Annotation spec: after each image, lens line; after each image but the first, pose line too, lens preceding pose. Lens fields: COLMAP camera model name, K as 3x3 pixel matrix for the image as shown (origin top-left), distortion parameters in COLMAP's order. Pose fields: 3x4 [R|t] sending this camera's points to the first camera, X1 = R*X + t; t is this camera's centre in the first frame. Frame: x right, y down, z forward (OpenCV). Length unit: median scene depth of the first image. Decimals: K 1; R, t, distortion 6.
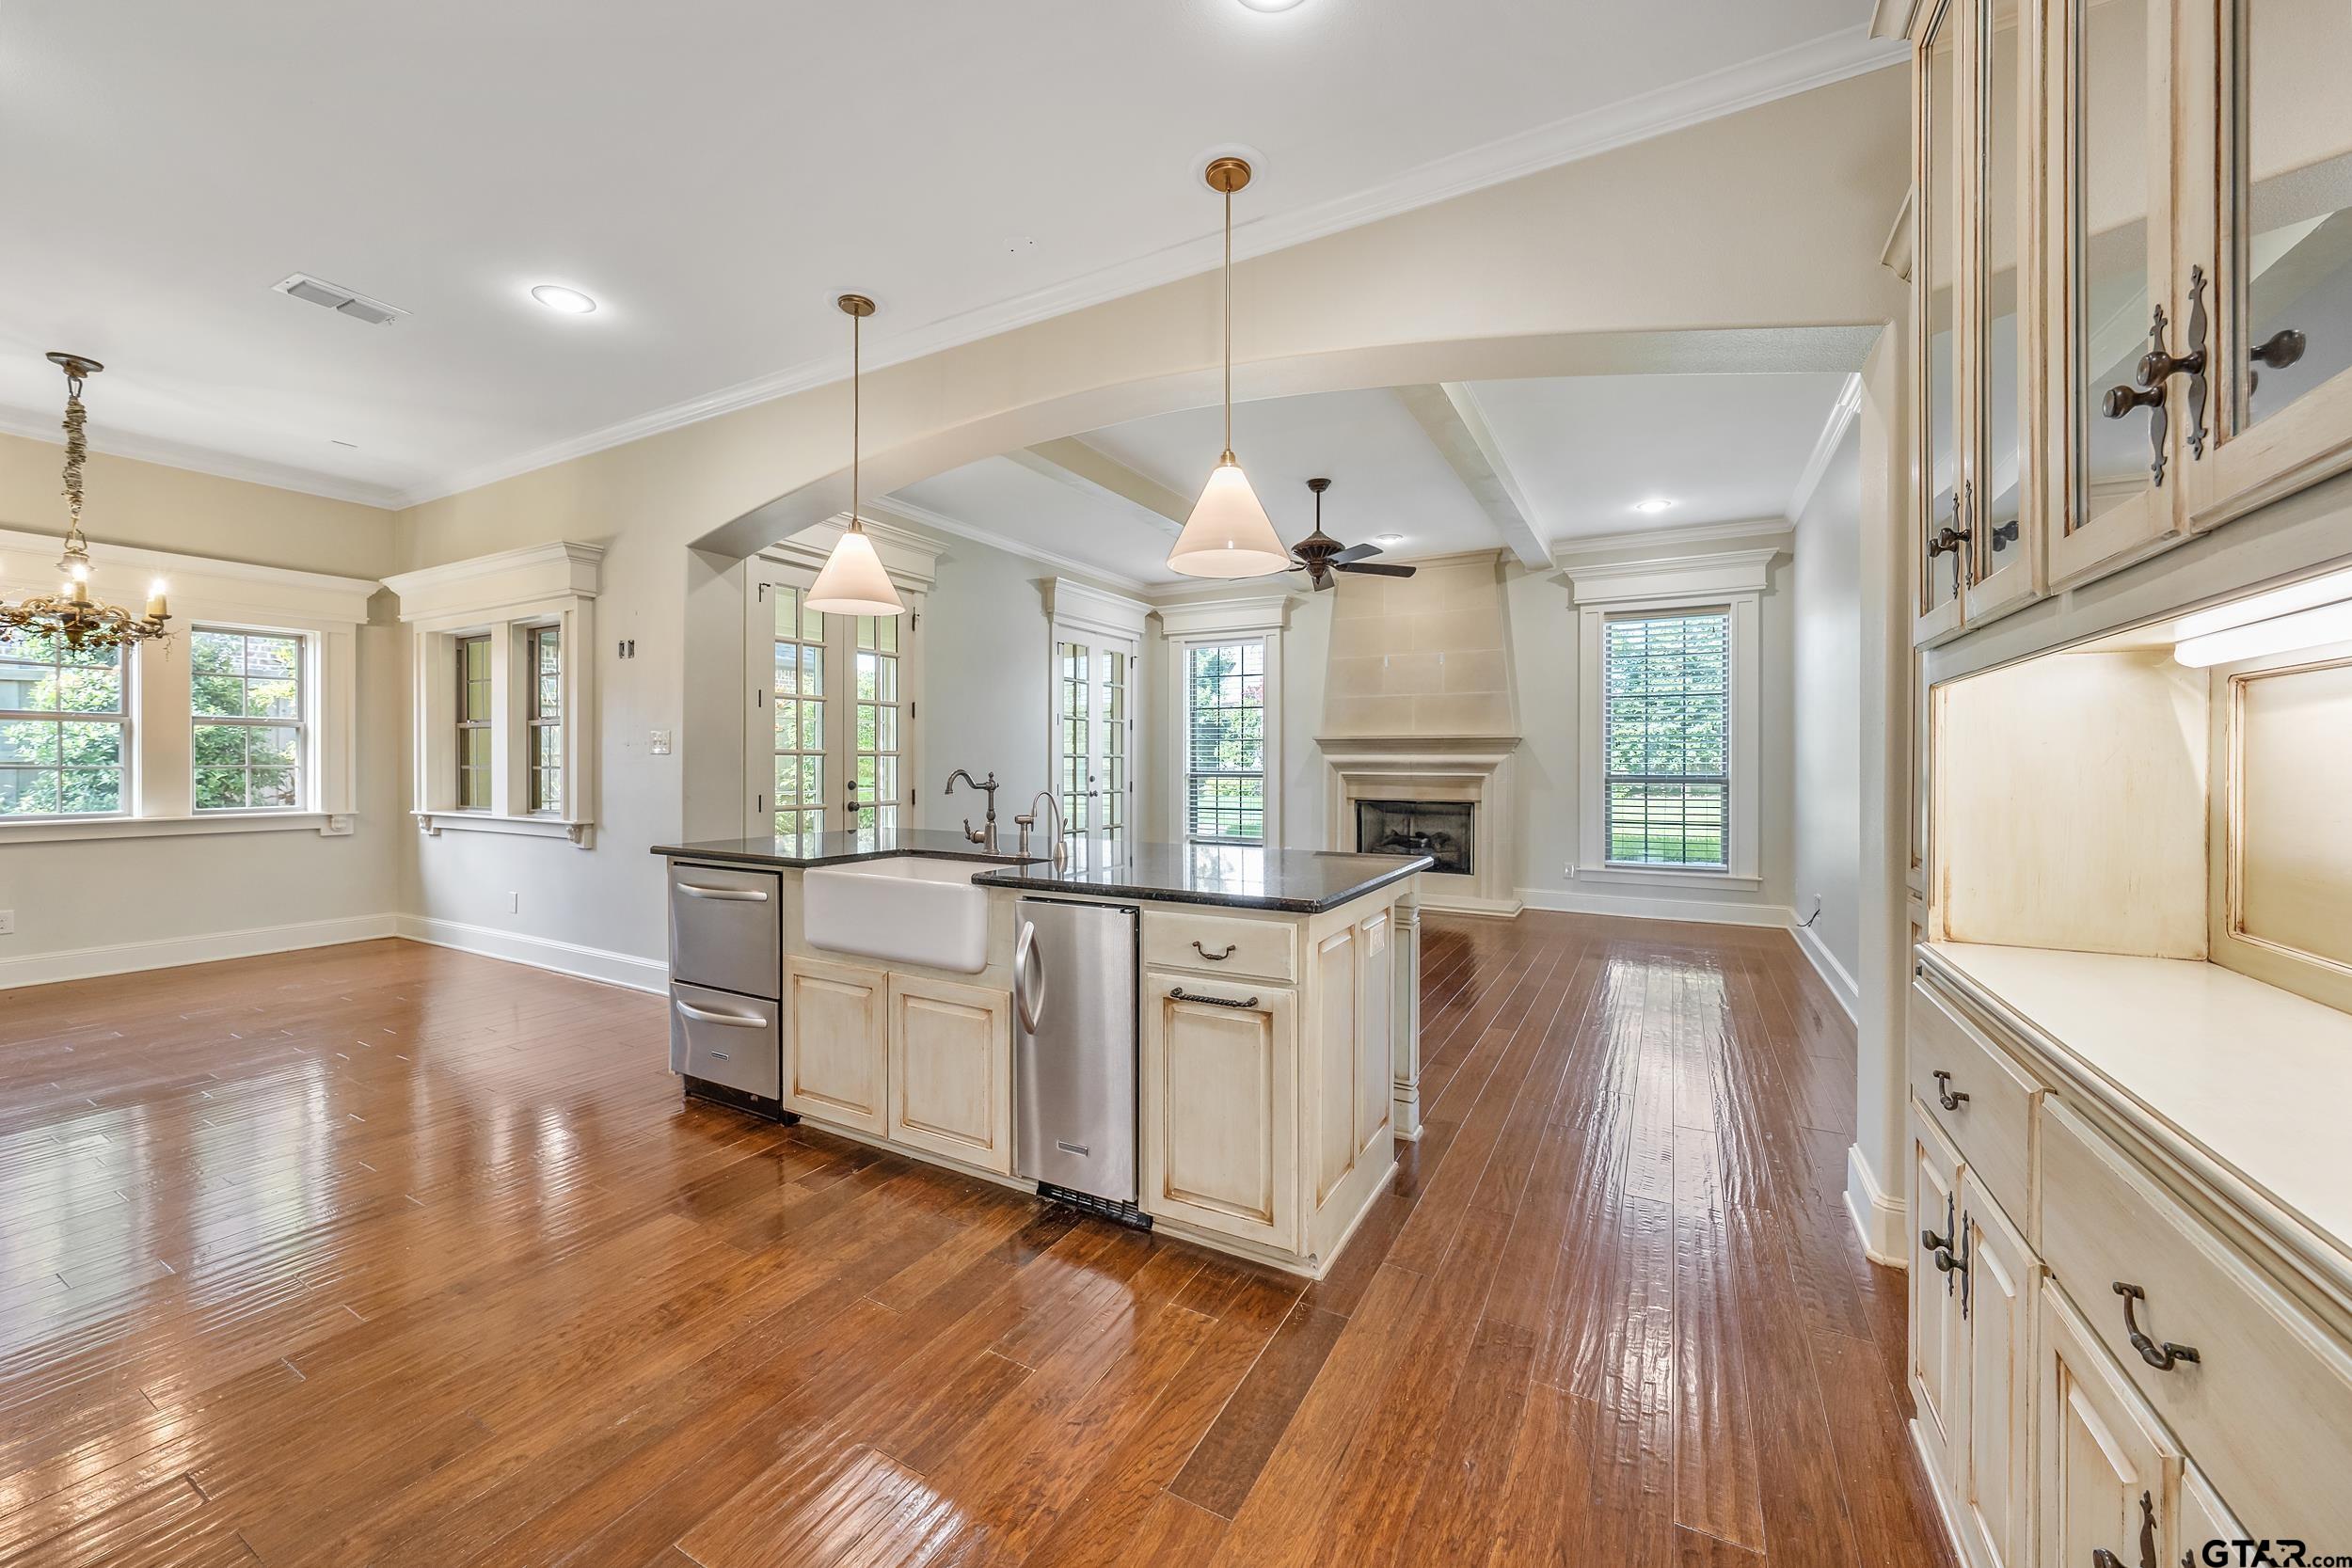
lens RADIAL K [[885.3, 0, 1178.2], [0, 885.3, 768.3], [0, 0, 1]] dist [-0.002365, -0.000016]
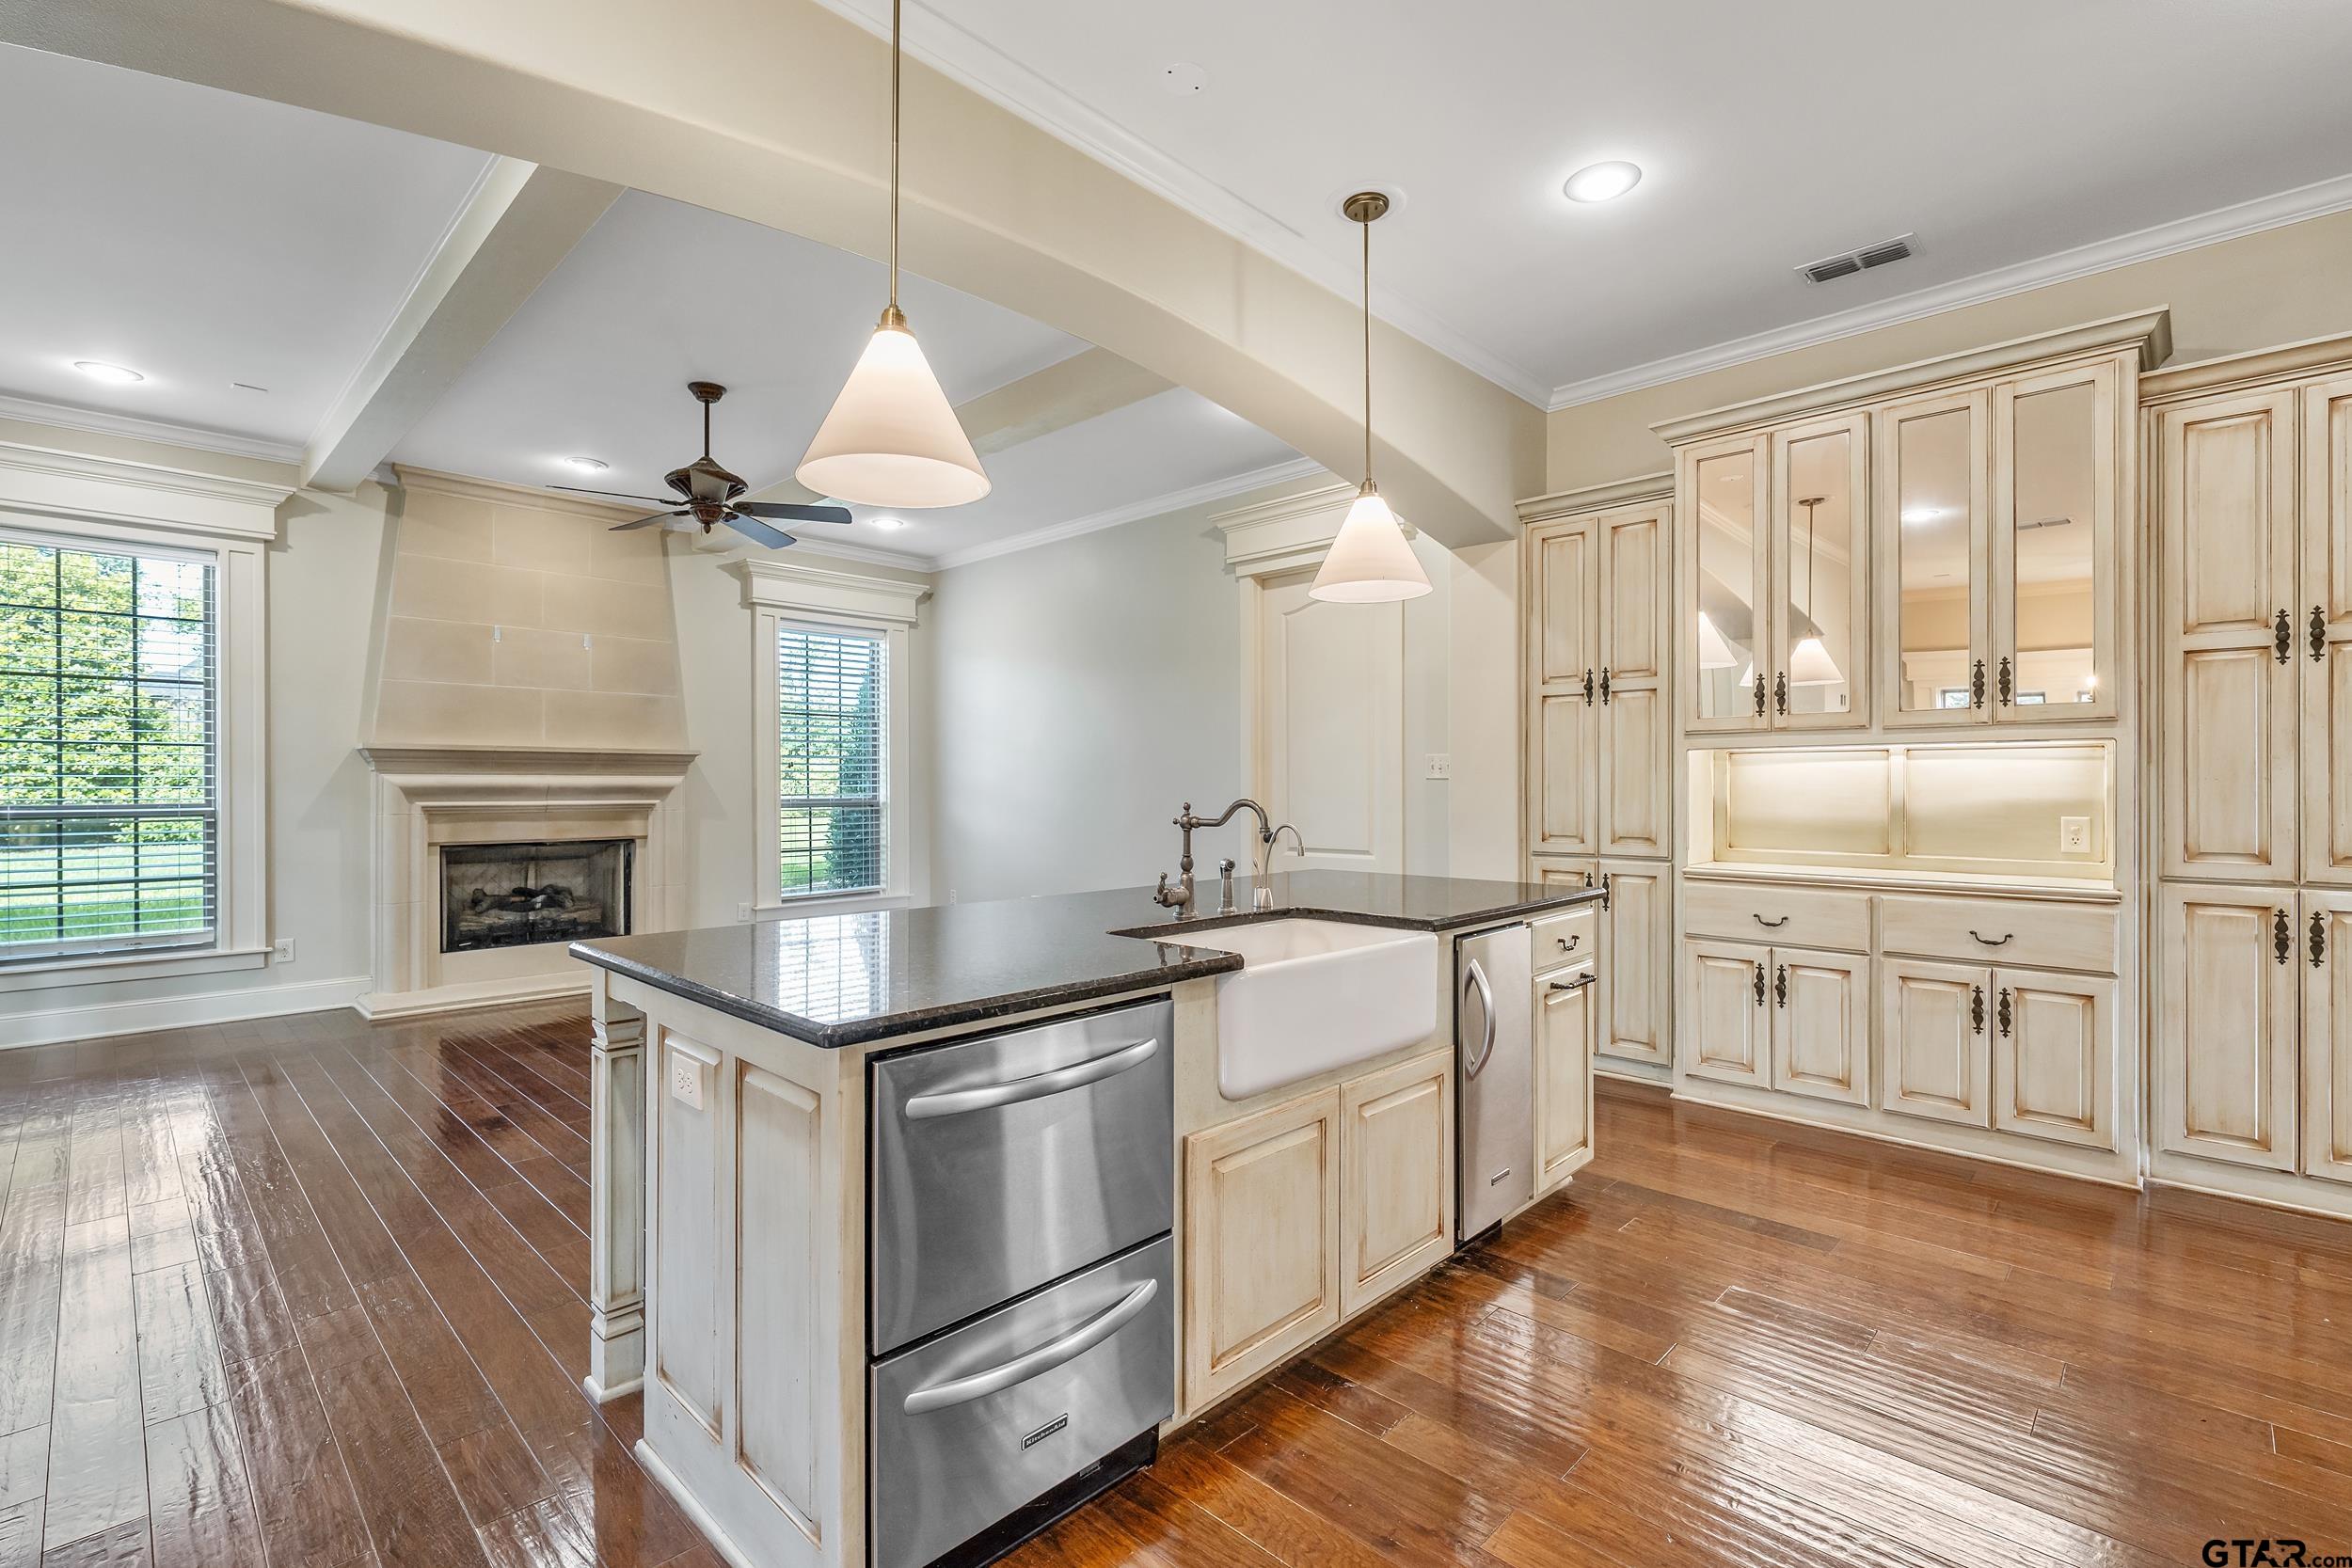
lens RADIAL K [[1052.7, 0, 1180.3], [0, 1052.7, 785.5], [0, 0, 1]] dist [0.001005, -0.000037]
pose [[0.260352, -0.004980, 0.965501, -0.689813], [0.009746, 0.999949, 0.002529, -0.007931], [-0.965464, 0.008752, 0.260388, 0.528121]]
